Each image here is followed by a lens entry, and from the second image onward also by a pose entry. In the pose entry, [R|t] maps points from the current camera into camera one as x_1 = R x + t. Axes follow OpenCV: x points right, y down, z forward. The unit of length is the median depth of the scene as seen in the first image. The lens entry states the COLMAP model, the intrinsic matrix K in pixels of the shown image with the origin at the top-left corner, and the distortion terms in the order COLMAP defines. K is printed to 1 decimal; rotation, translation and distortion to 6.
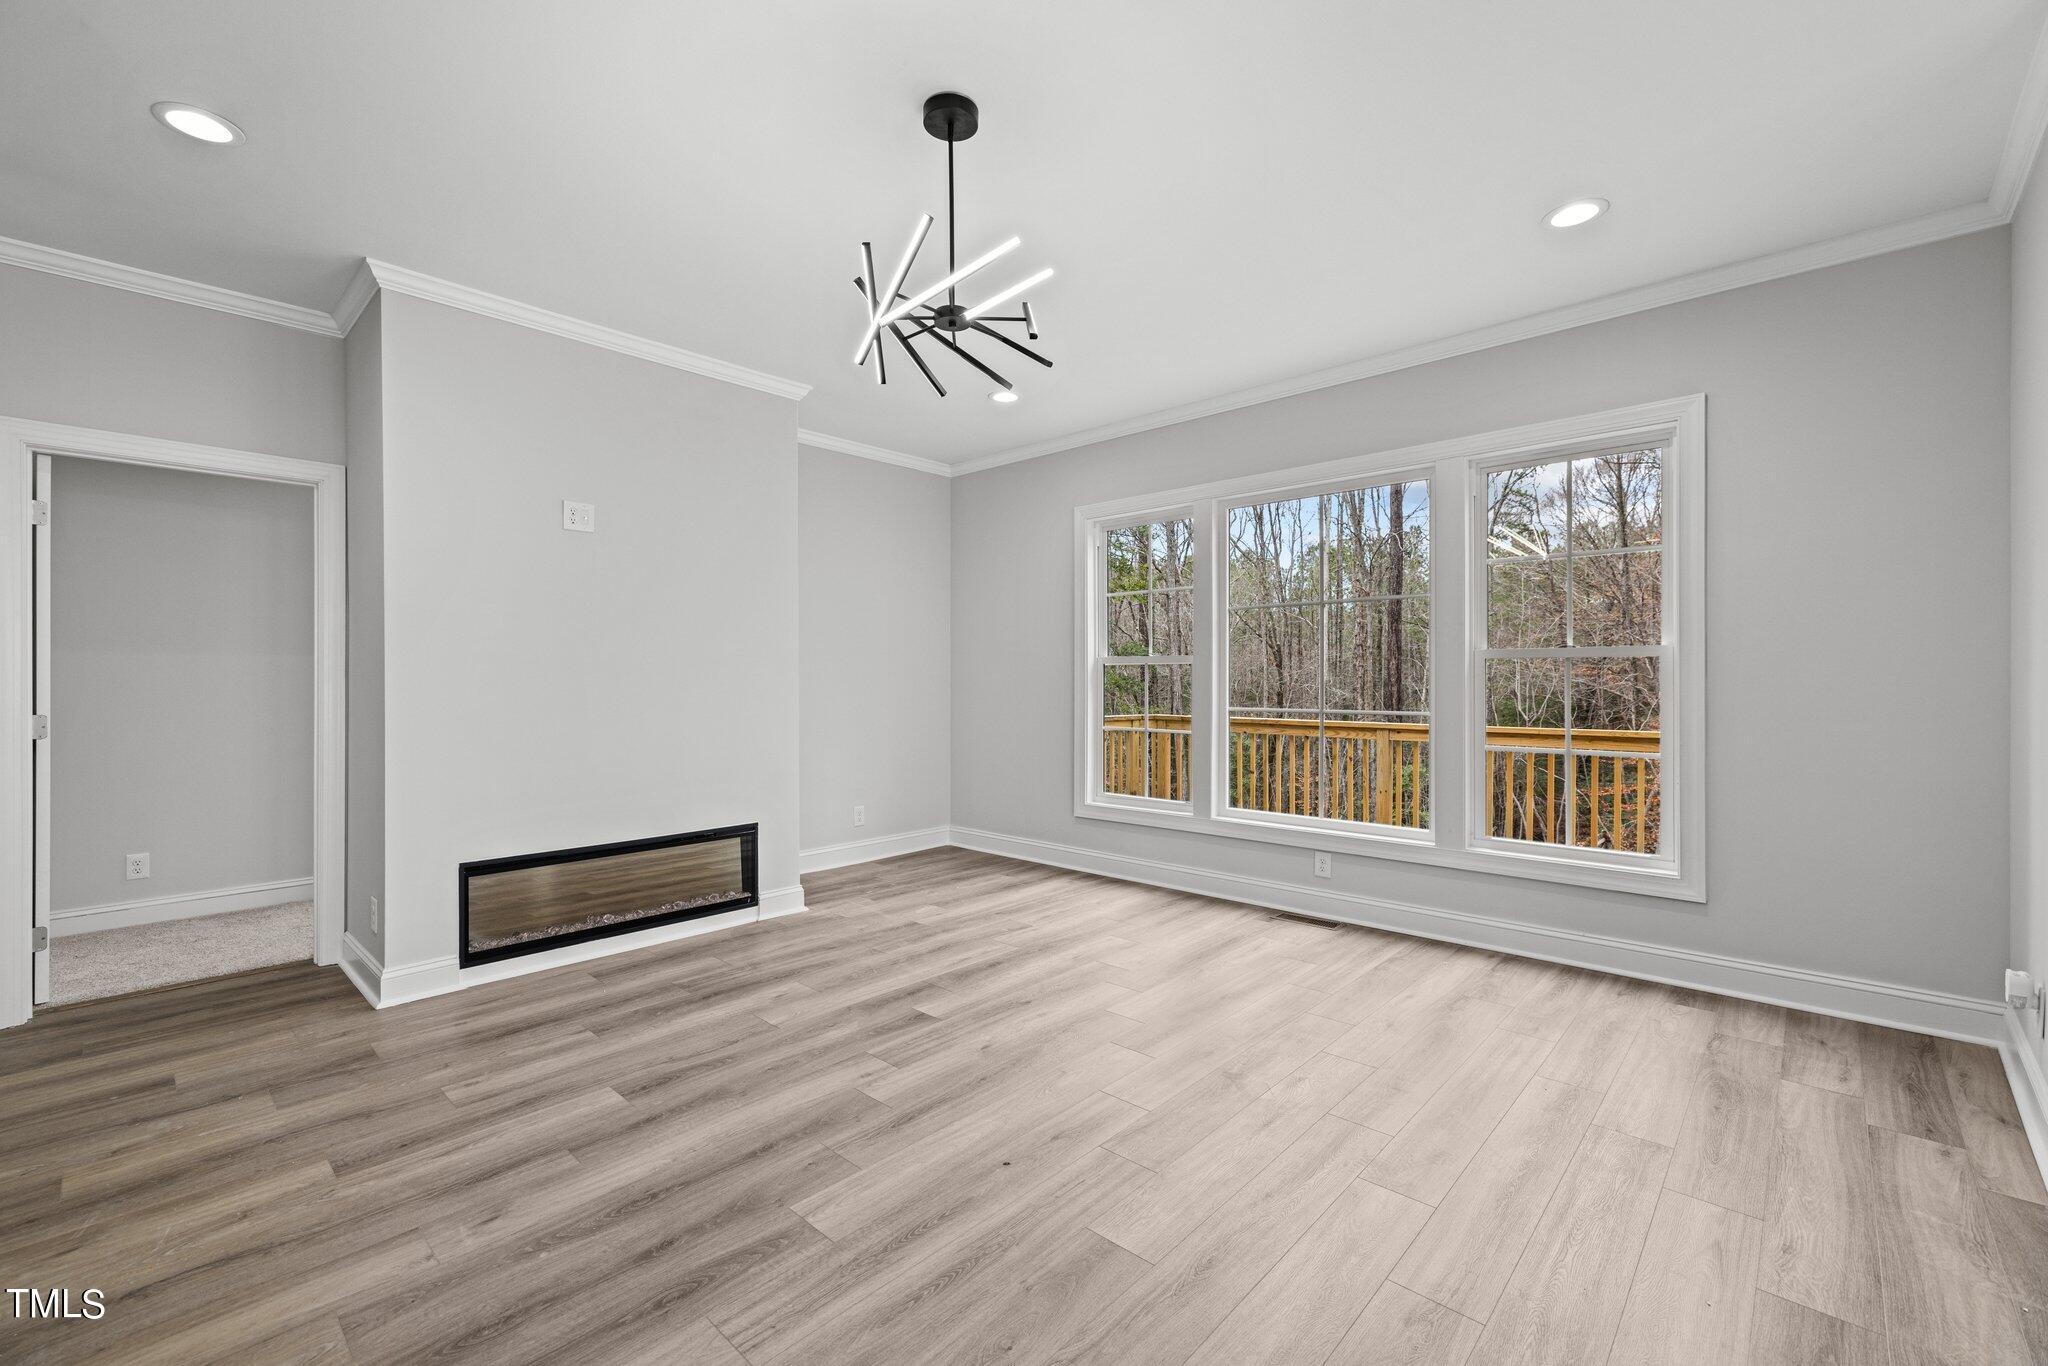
lens RADIAL K [[864.8, 0, 1024.0], [0, 864.8, 683.0], [0, 0, 1]] dist [-0.001035, -0.000106]
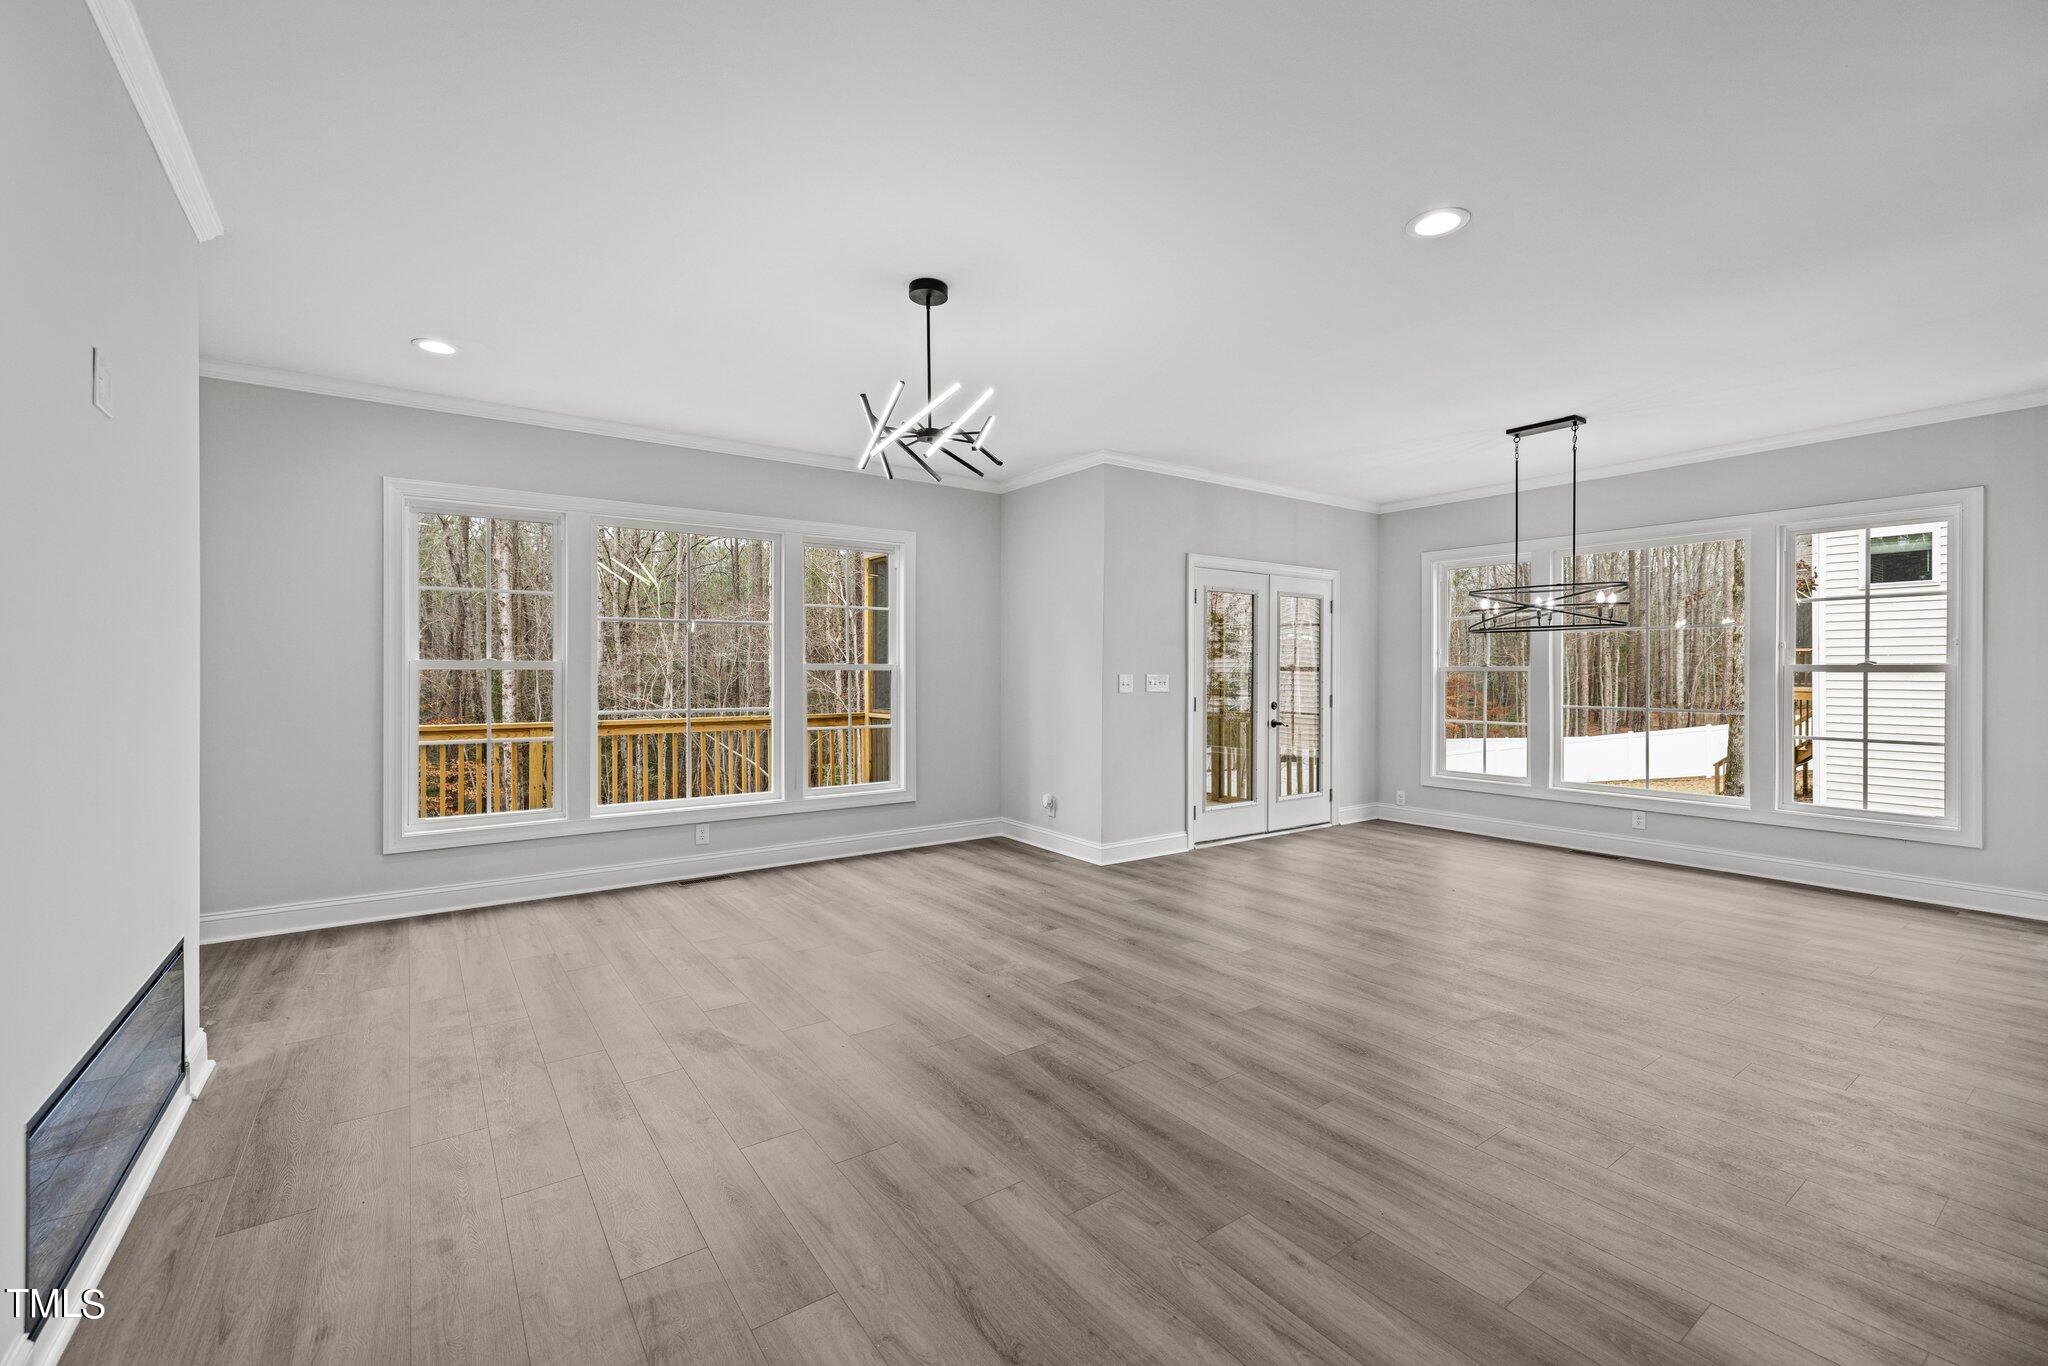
lens RADIAL K [[849.6, 0, 1022.1], [0, 849.6, 672.4], [0, 0, 1]] dist [0.001202, 0.000144]
pose [[0.196049, 0.000827, 0.980594, -0.842777], [0.004157, 0.999990, -0.001675, -0.019830], [-0.980585, 0.004405, 0.196044, 0.346047]]
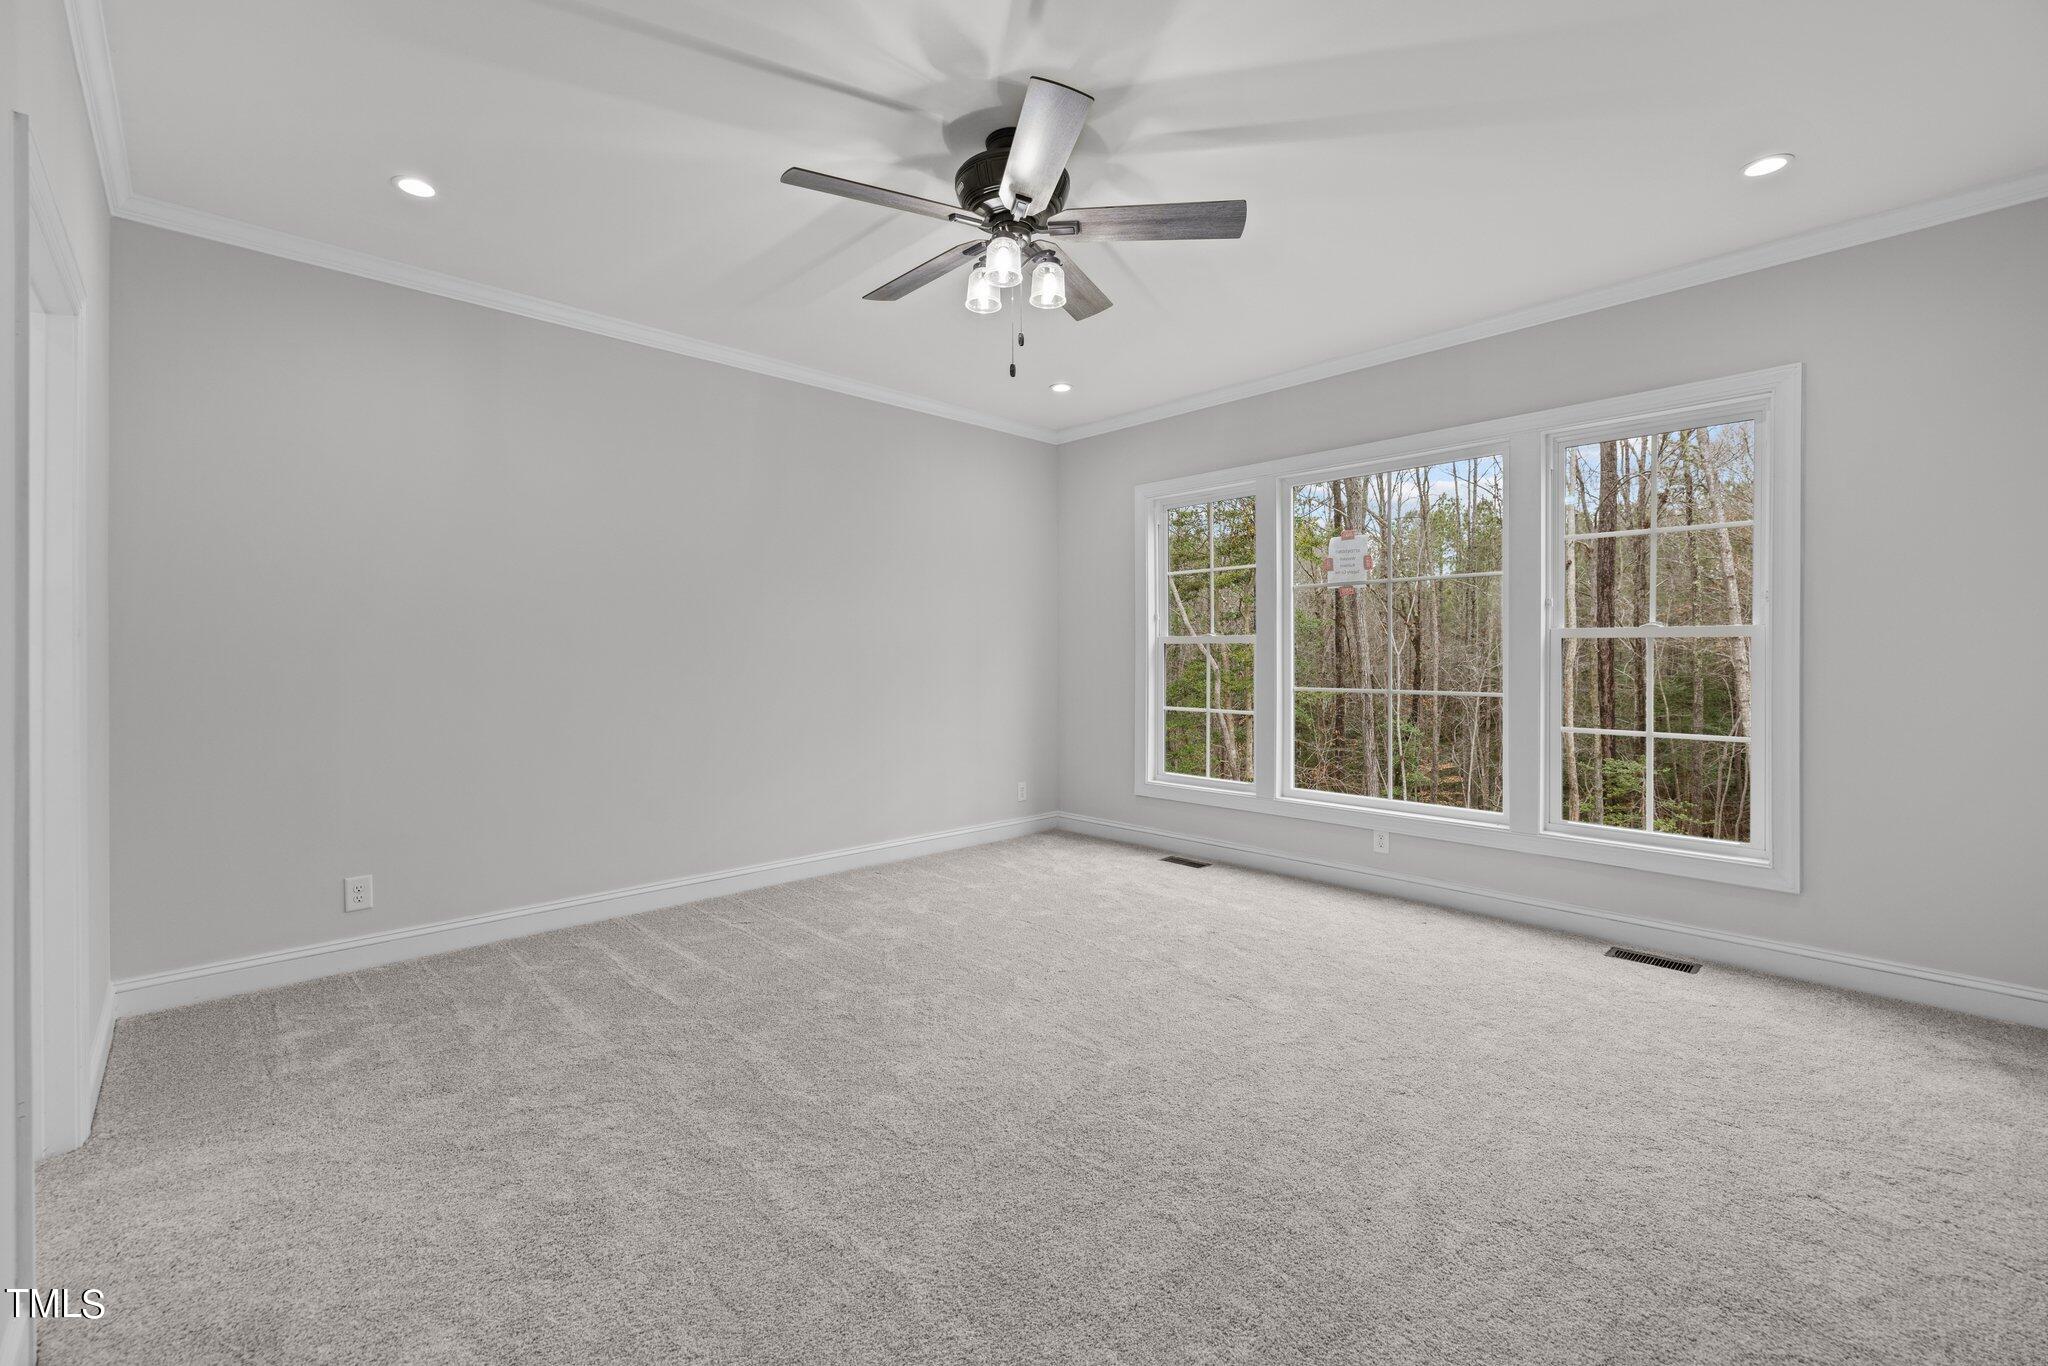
lens RADIAL K [[849.6, 0, 1022.1], [0, 849.6, 672.4], [0, 0, 1]] dist [0.001202, 0.000144]
pose [[0.998988, 0.004525, -0.044739, -0.038076], [-0.003973, 0.999915, 0.012417, 0.000766], [0.044792, -0.012227, 0.998922, 0.026326]]
